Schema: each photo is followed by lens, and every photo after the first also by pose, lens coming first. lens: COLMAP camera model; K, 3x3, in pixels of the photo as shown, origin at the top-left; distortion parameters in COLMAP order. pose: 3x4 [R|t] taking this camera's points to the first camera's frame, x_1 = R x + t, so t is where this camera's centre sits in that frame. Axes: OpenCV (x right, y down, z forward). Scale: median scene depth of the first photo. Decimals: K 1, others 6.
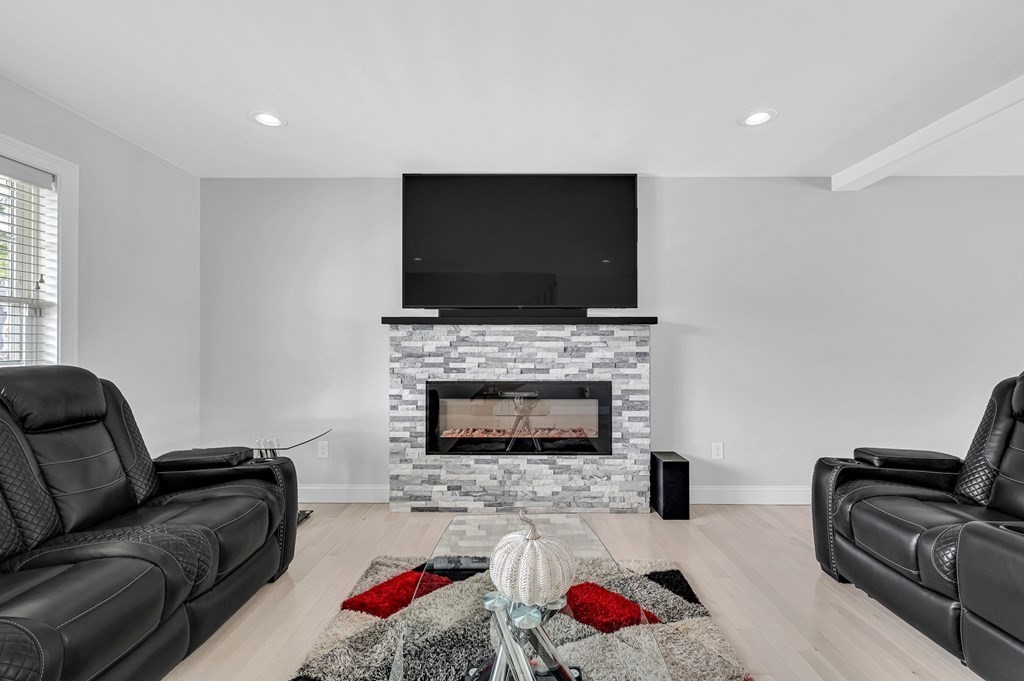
lens RADIAL K [[443.6, 0, 508.6], [0, 443.6, 343.6], [0, 0, 1]] dist [-0.002209, -0.000056]
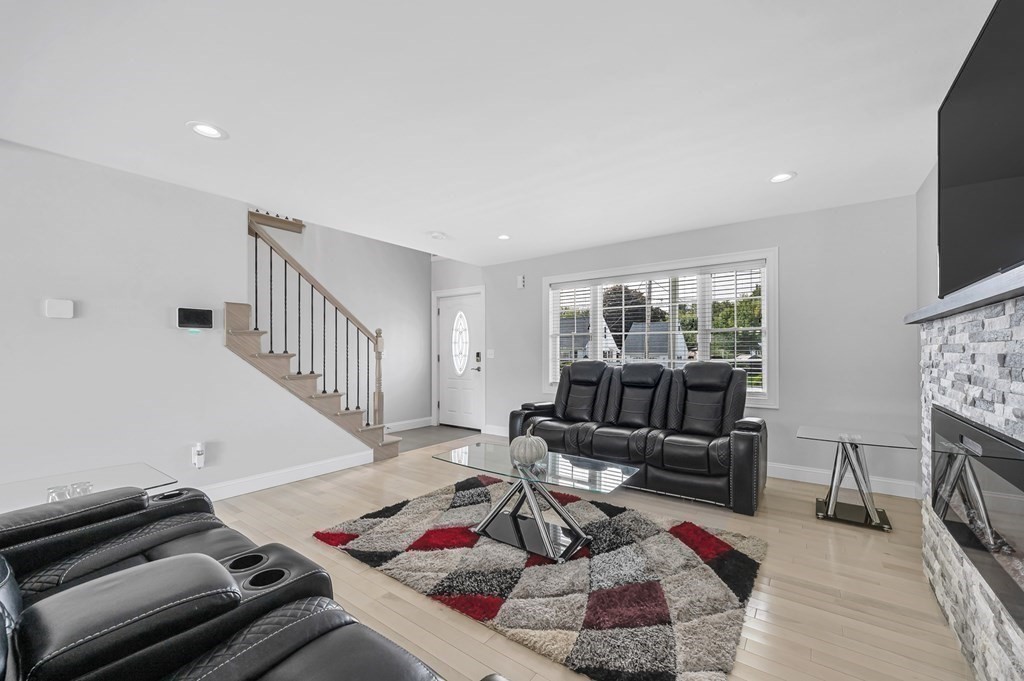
lens RADIAL K [[413.6, 0, 510.6], [0, 413.6, 350.3], [0, 0, 1]] dist [0.001470, 0.000132]
pose [[-0.587566, -0.005424, -0.809158, 0.721975], [0.003750, 0.999949, -0.009426, 0.005425], [0.809168, -0.008573, -0.587515, 0.851699]]
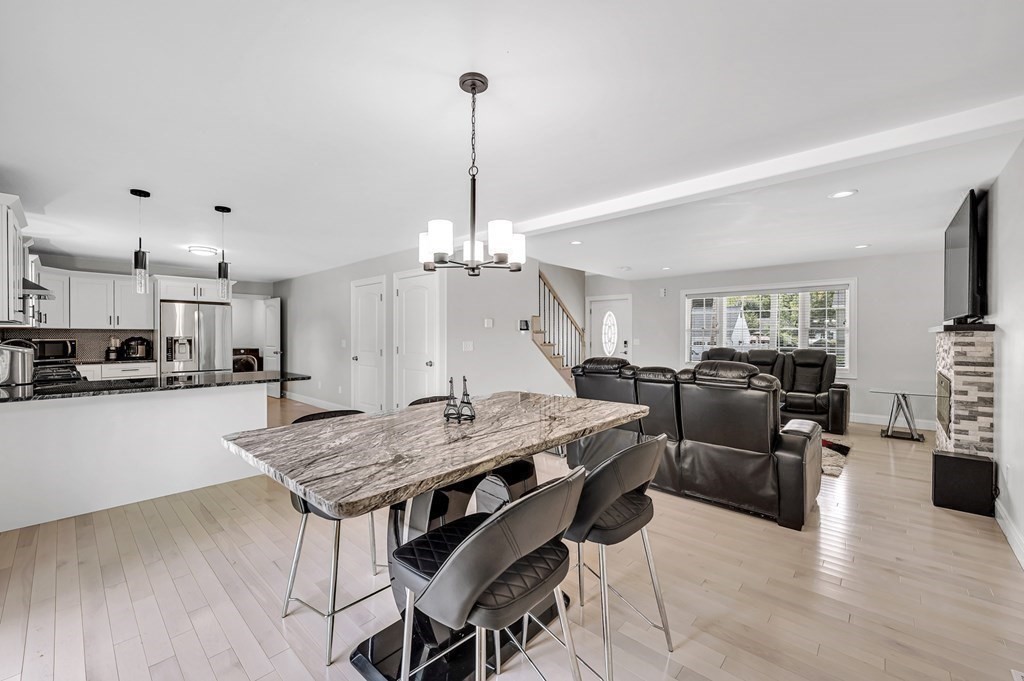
lens RADIAL K [[413.6, 0, 515.2], [0, 413.6, 337.5], [0, 0, 1]] dist [0.001470, 0.000132]
pose [[-0.661331, 0.002713, -0.750089, 1.827212], [0.002920, 0.999995, 0.001043, -0.031847], [0.750088, -0.001501, -0.661336, 0.857044]]
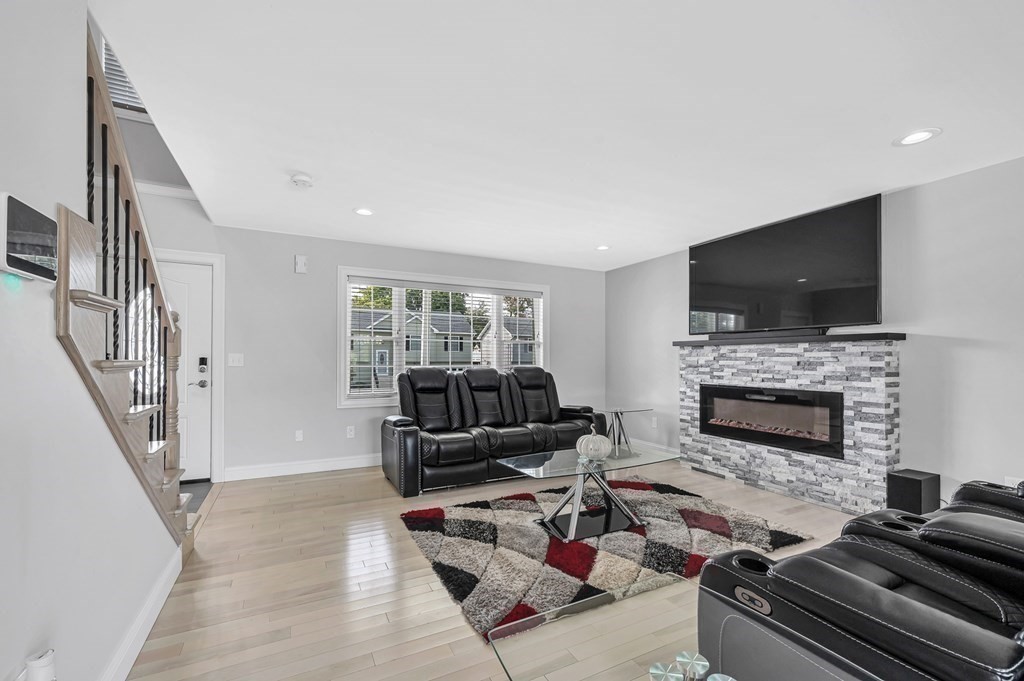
lens RADIAL K [[424.9, 0, 506.3], [0, 424.9, 357.8], [0, 0, 1]] dist [0.002917, -0.000682]
pose [[0.458706, -0.000110, -0.888588, 0.785807], [0.000646, 1.000000, 0.000210, -0.002927], [0.888588, -0.000670, 0.458706, -0.229687]]
